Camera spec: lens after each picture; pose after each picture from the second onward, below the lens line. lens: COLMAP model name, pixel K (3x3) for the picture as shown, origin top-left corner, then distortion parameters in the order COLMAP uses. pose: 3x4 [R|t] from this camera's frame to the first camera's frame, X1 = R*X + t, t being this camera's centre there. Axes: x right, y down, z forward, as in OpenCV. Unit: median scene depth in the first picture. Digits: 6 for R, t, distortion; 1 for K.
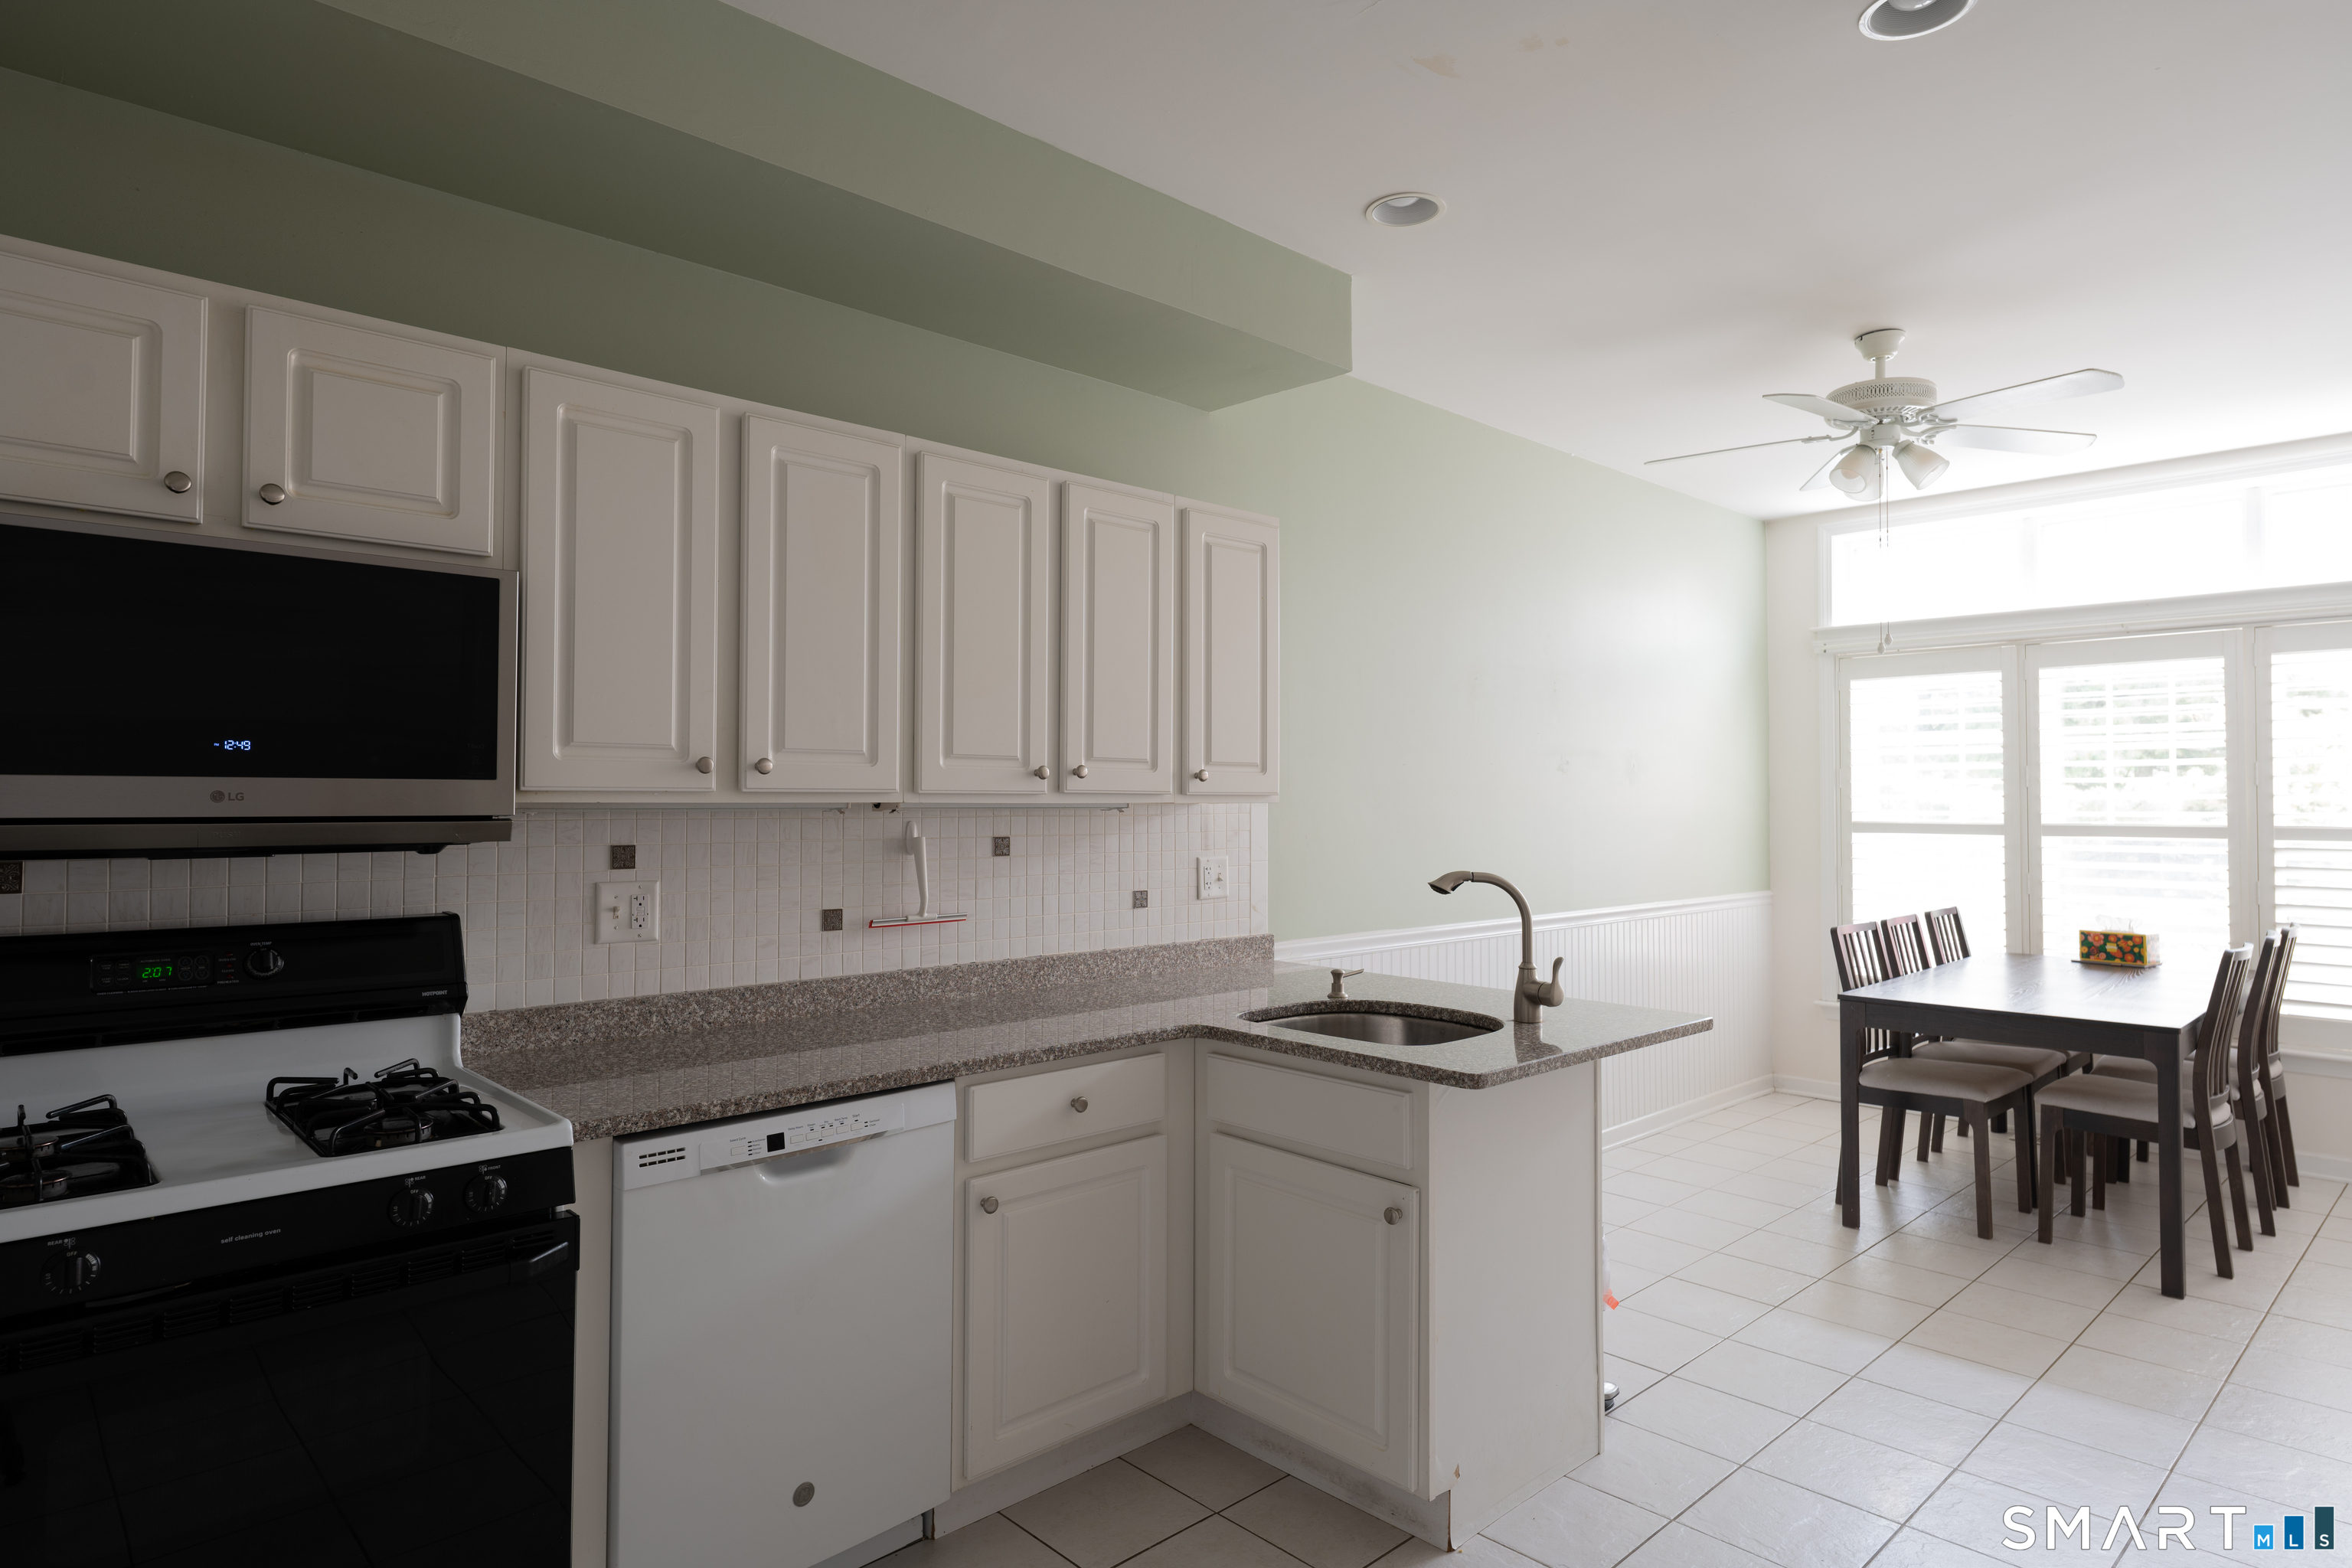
lens RADIAL K [[1309.0, 0, 1185.7], [0, 1309.0, 771.4], [0, 0, 1]] dist [0.001251, 0.000354]
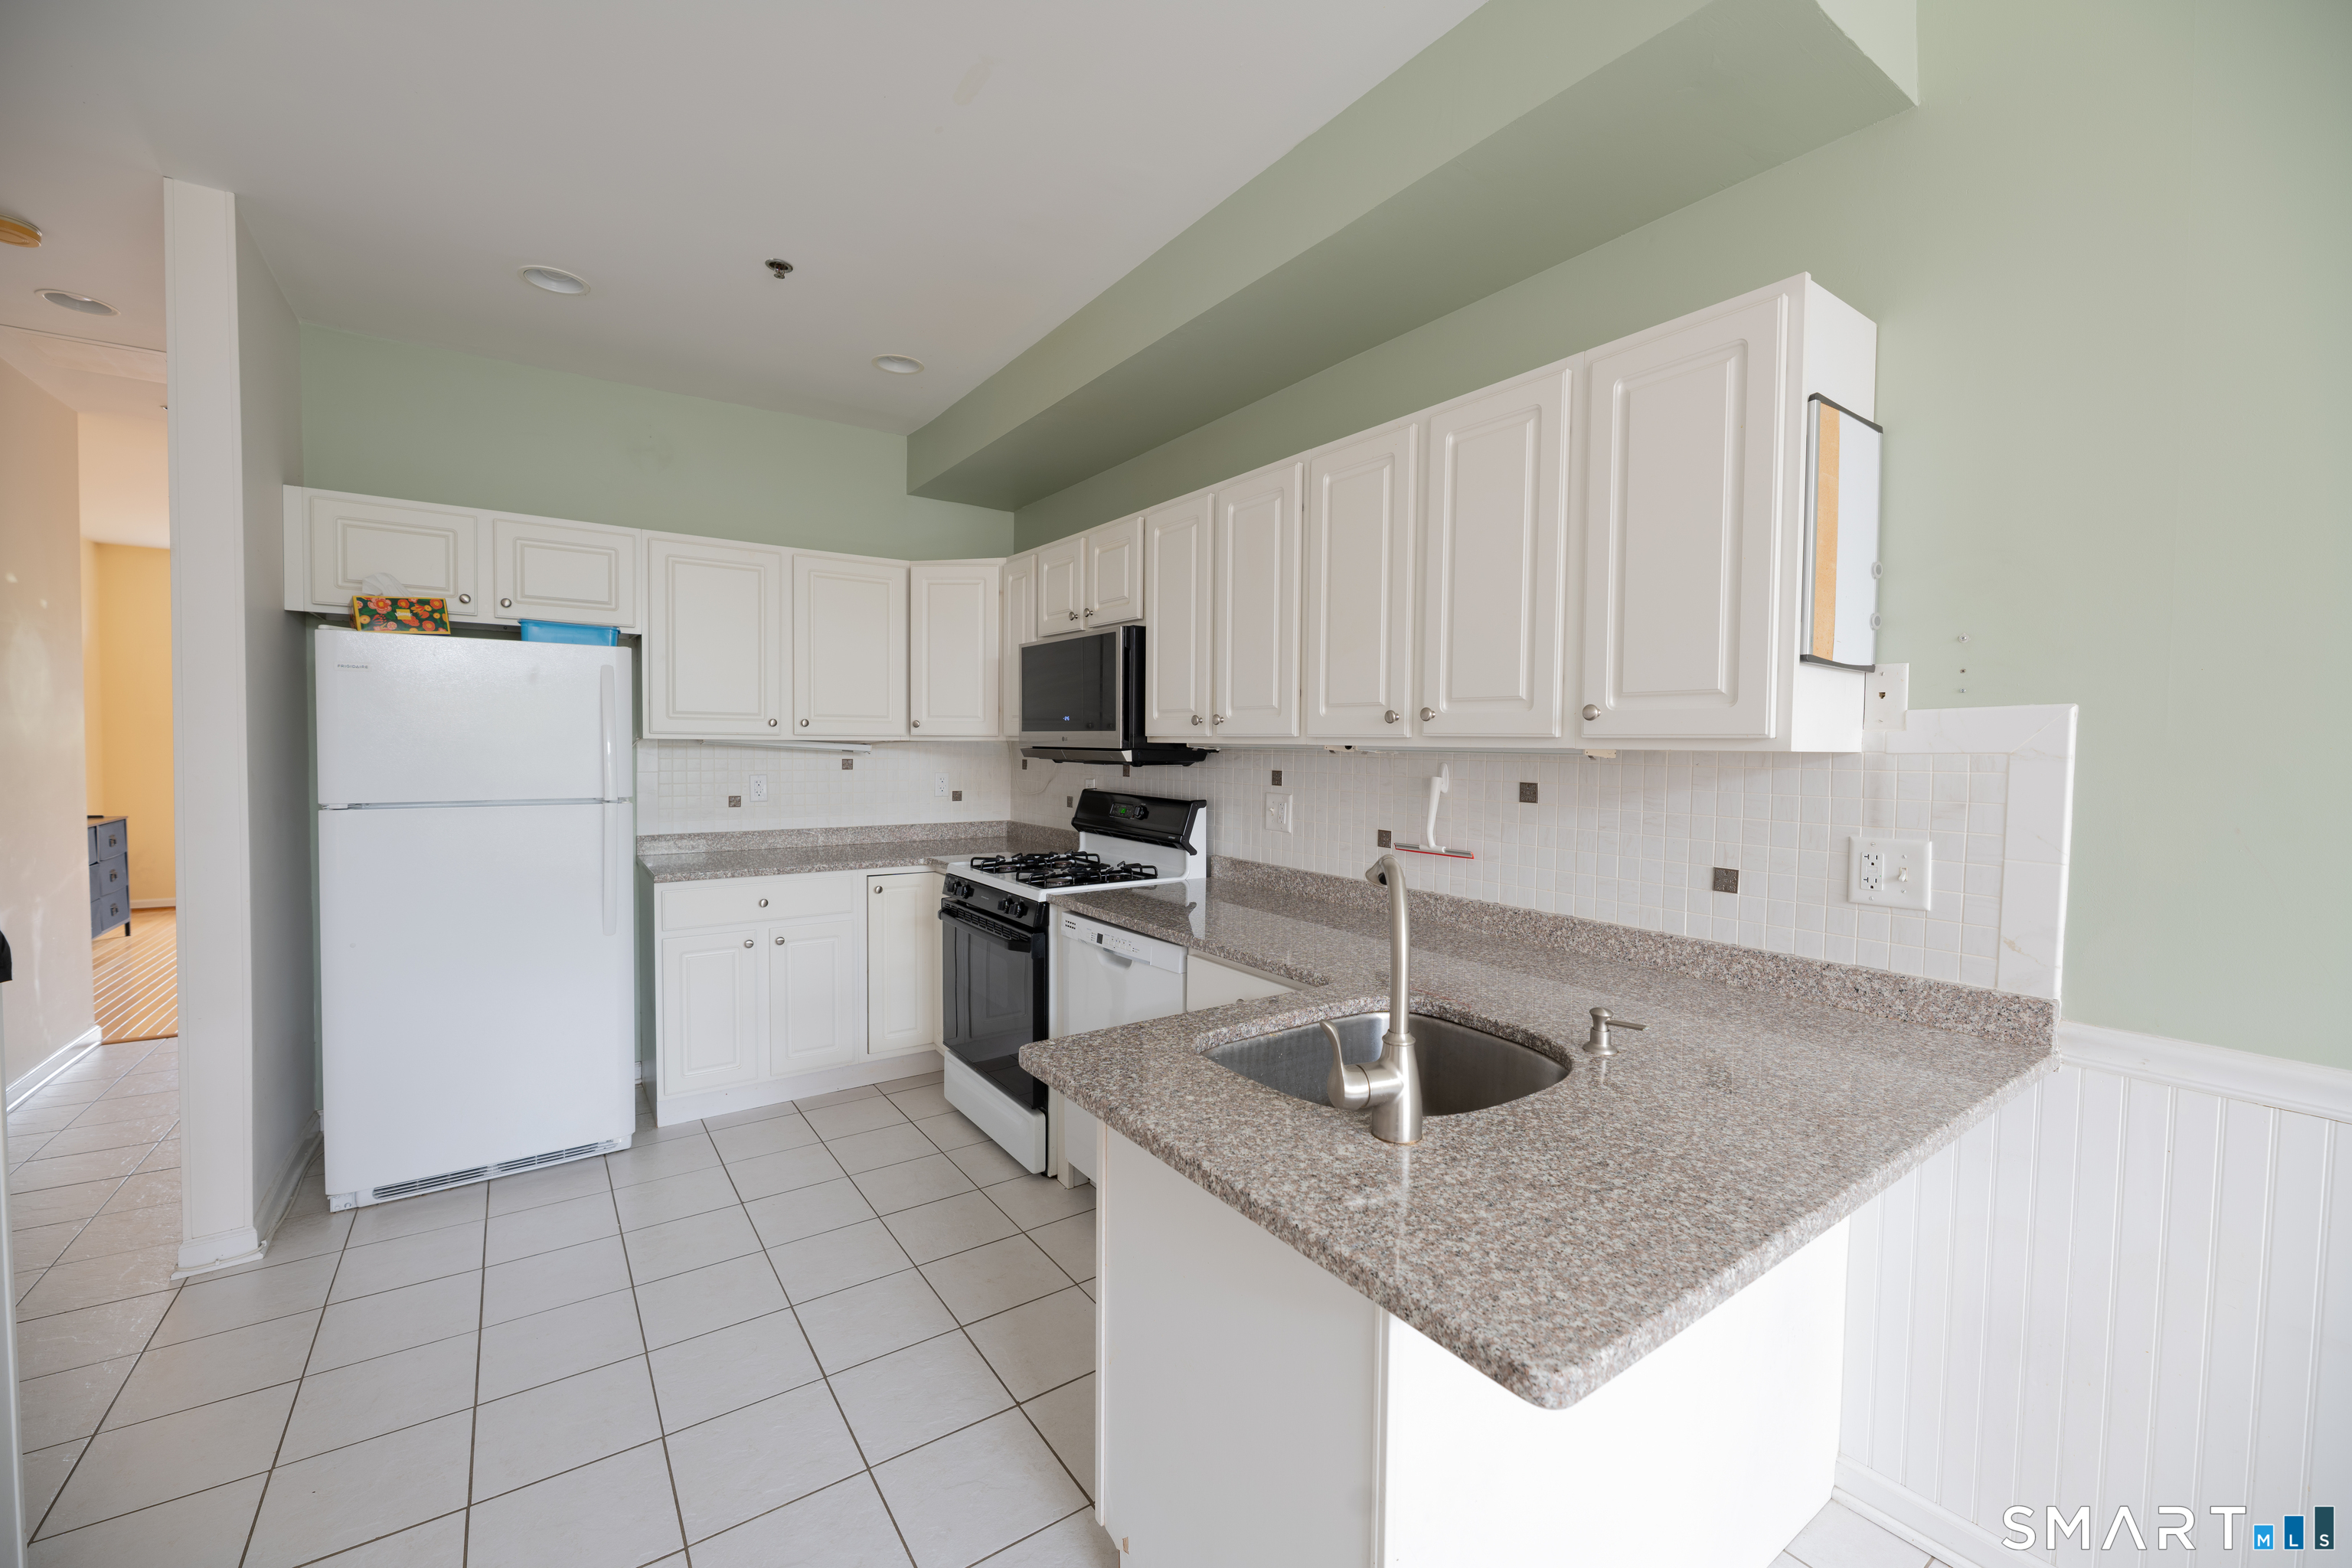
lens RADIAL K [[950.9, 0, 1177.0], [0, 950.9, 776.2], [0, 0, 1]] dist [-0.001451, -0.000053]
pose [[-0.151398, 0.034961, -0.987854, 0.329173], [0.012537, 0.999362, 0.033447, 0.009986], [0.988393, -0.007321, -0.151739, 0.468451]]
